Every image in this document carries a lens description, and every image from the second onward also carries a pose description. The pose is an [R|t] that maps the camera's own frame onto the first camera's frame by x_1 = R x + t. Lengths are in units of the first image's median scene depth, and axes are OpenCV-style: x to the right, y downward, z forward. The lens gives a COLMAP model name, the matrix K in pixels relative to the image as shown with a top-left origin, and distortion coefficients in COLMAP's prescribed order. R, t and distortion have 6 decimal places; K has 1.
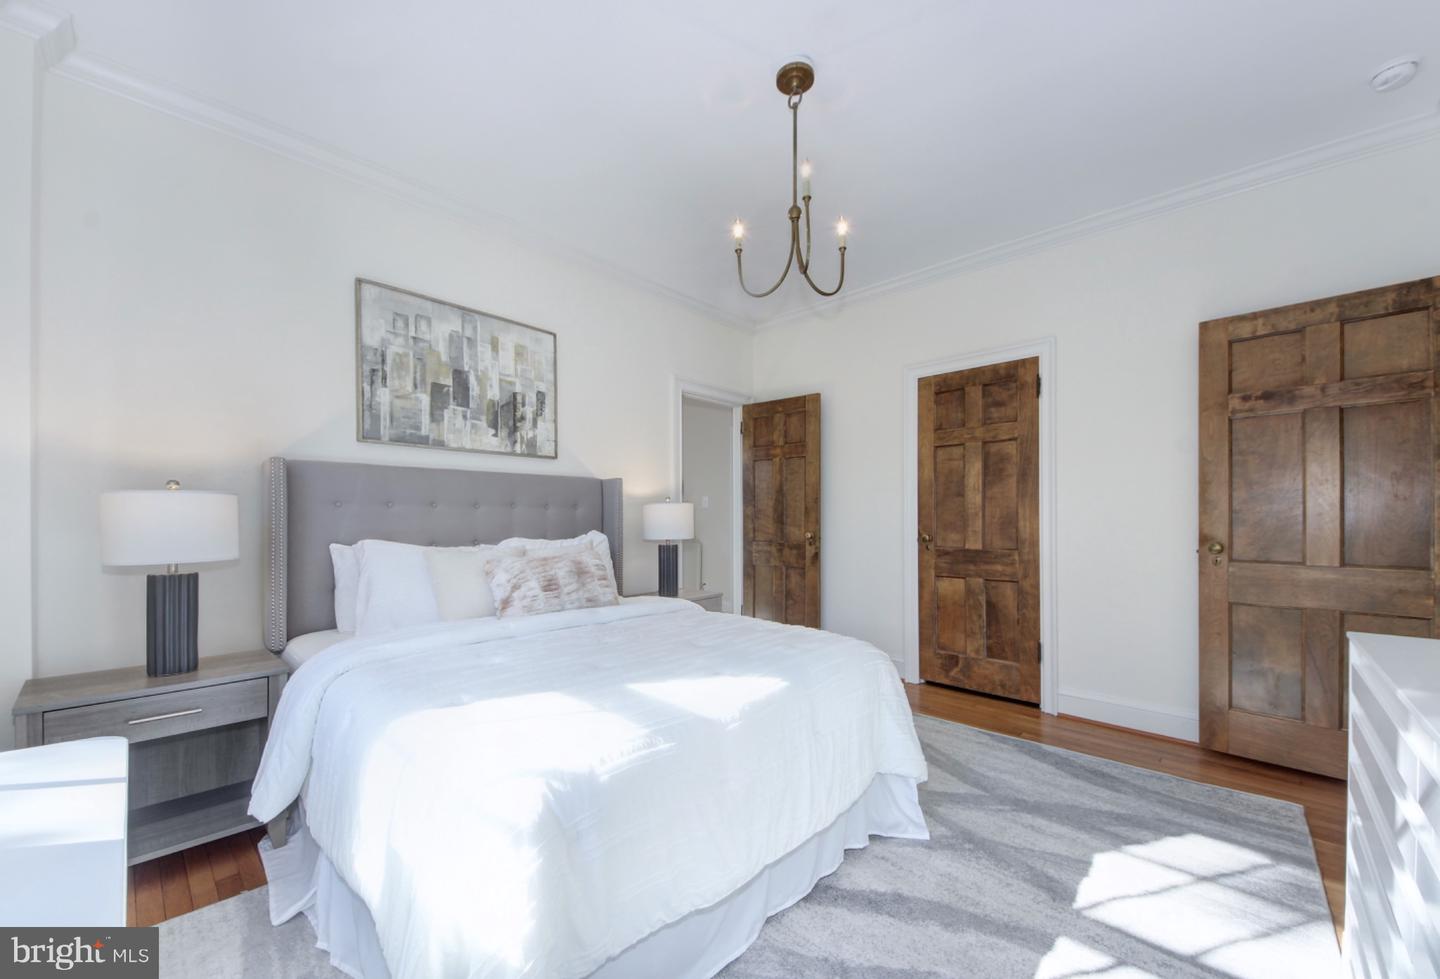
lens RADIAL K [[547.2, 0, 720.7], [0, 547.2, 516.0], [0, 0, 1]] dist [0.010315, -0.004278]
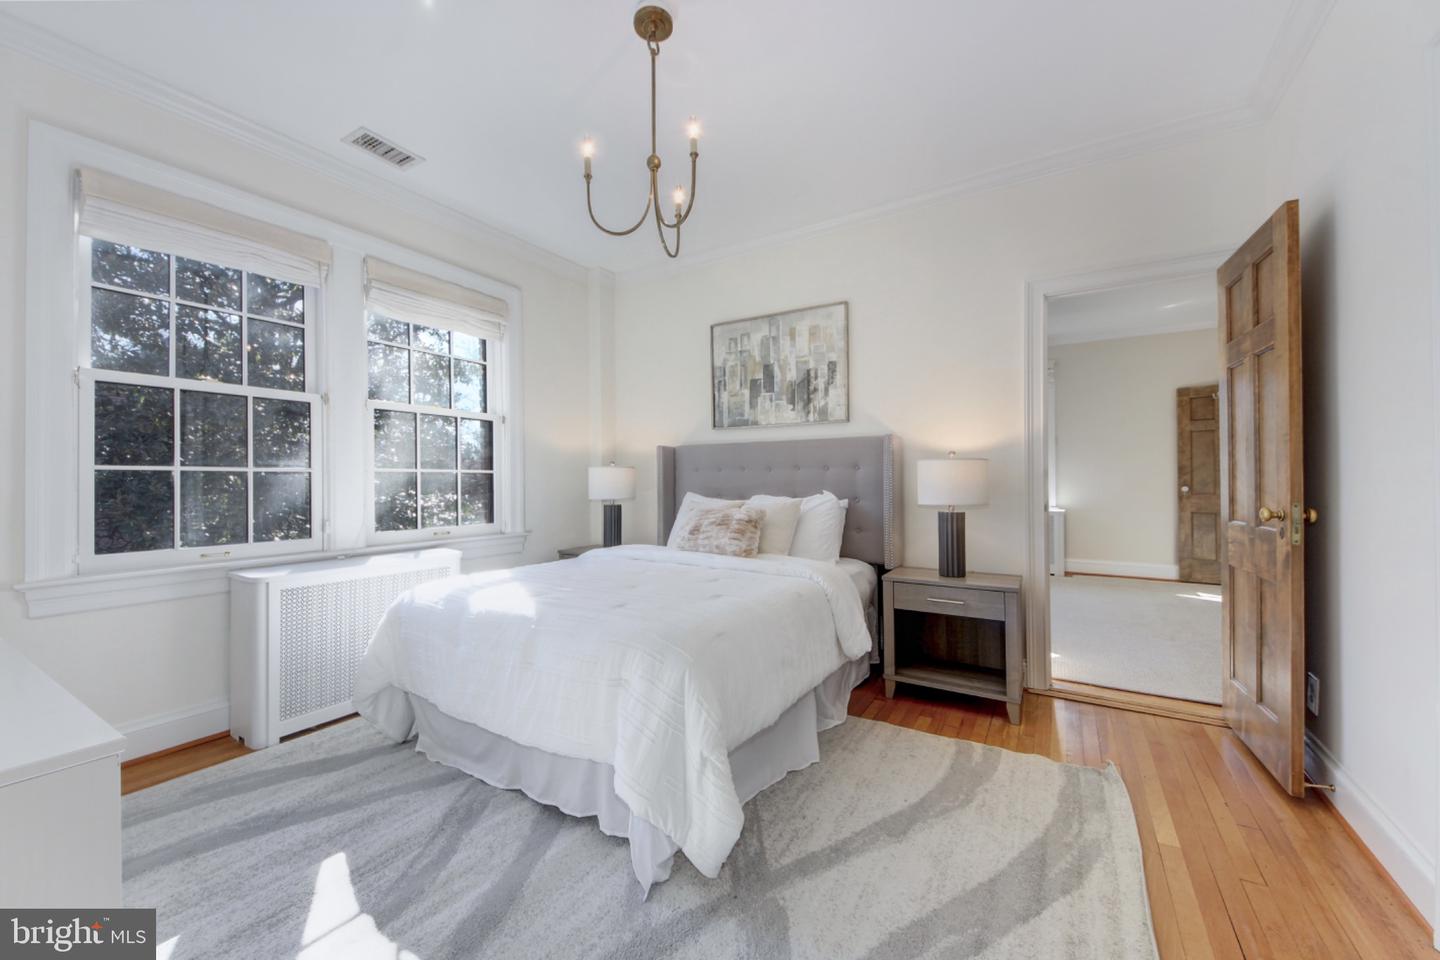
lens RADIAL K [[537.4, 0, 713.1], [0, 537.4, 476.5], [0, 0, 1]] dist [0.037054, -0.001080]
pose [[0.175956, 0.002178, -0.984396, 0.738334], [0.008834, 0.999954, 0.003792, -0.006256], [0.984358, -0.009363, 0.175928, 0.629032]]
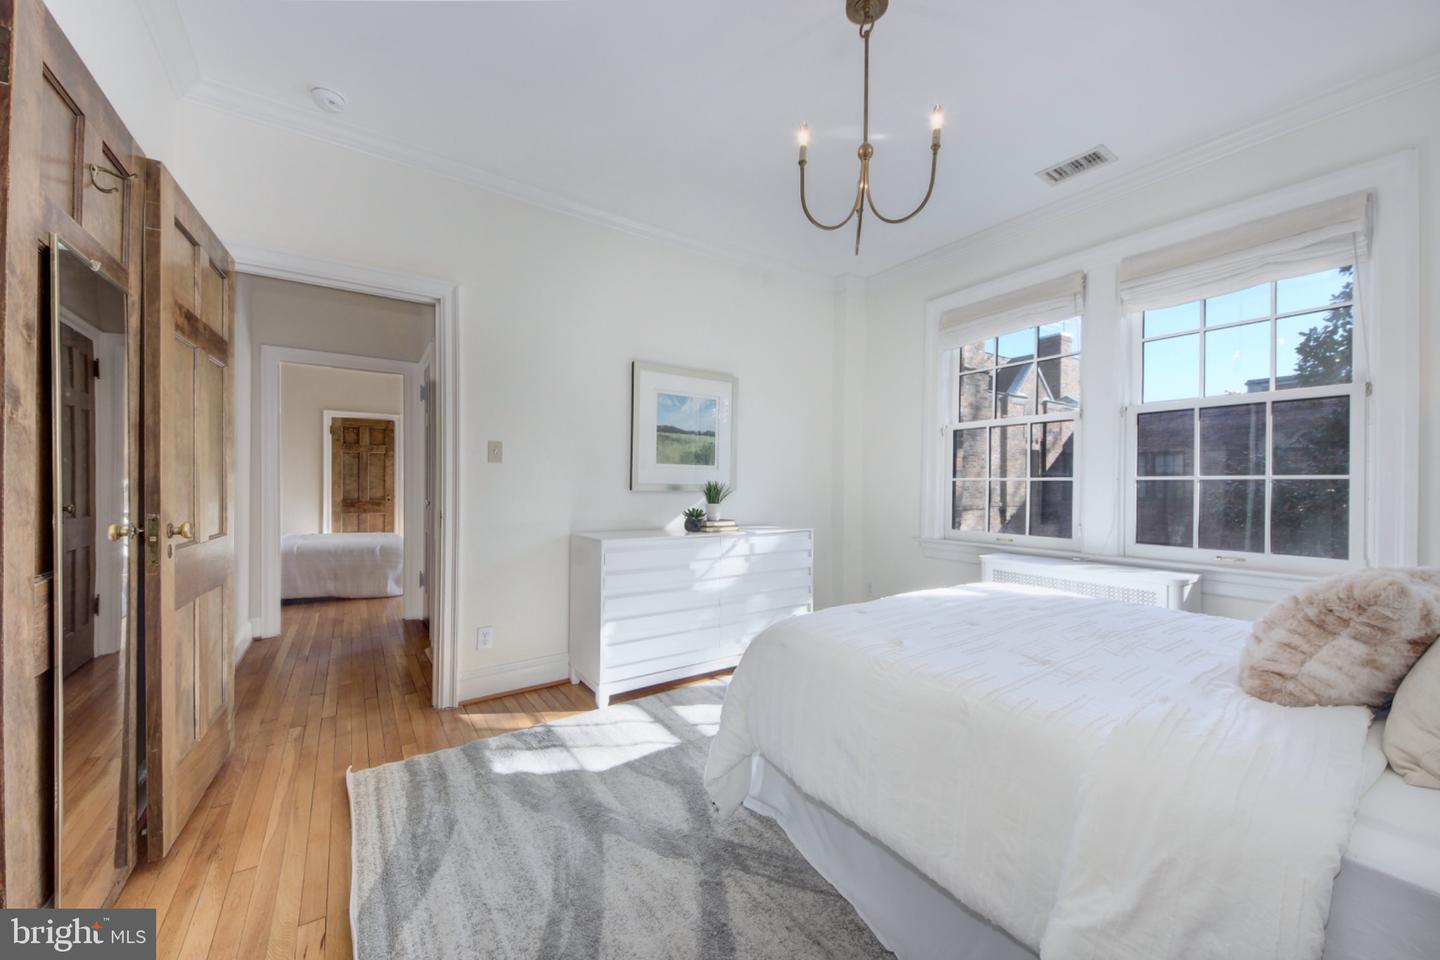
lens RADIAL K [[537.4, 0, 745.7], [0, 537.4, 489.9], [0, 0, 1]] dist [0.037054, -0.001080]
pose [[-0.980446, 0.001680, 0.196779, 0.111218], [0.001182, 0.999996, -0.002649, 0.003162], [-0.196783, -0.002365, -0.980444, 1.288389]]
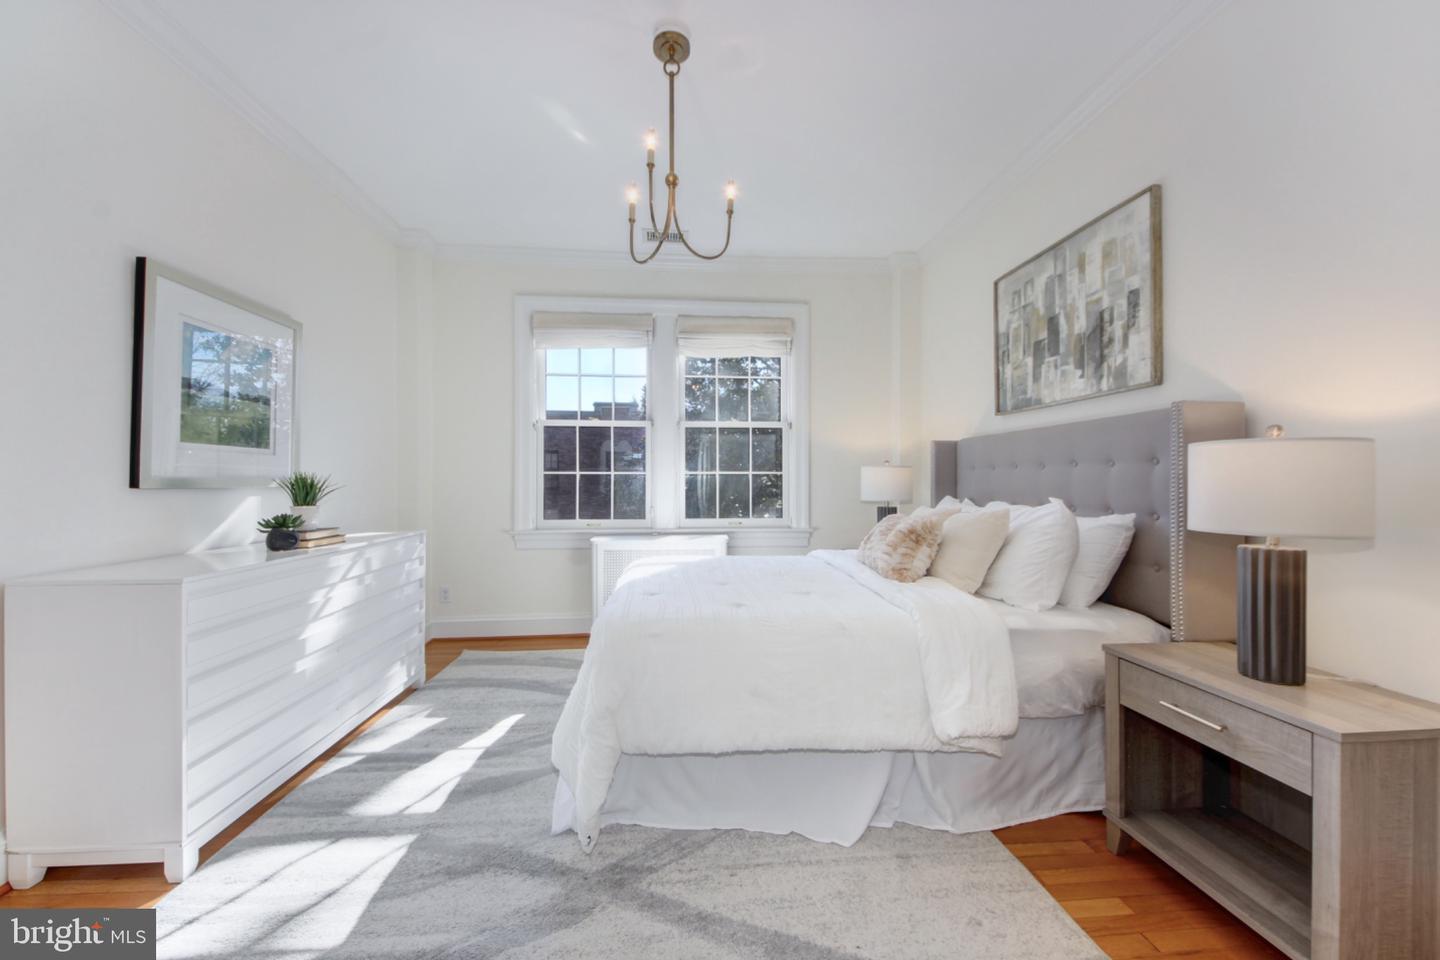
lens RADIAL K [[537.4, 0, 721.8], [0, 537.4, 476.6], [0, 0, 1]] dist [0.037054, -0.001080]
pose [[-0.673773, 0.004616, -0.738924, 0.554790], [0.012239, 0.999913, -0.004913, -0.001554], [0.738837, -0.012354, -0.673771, 1.171953]]
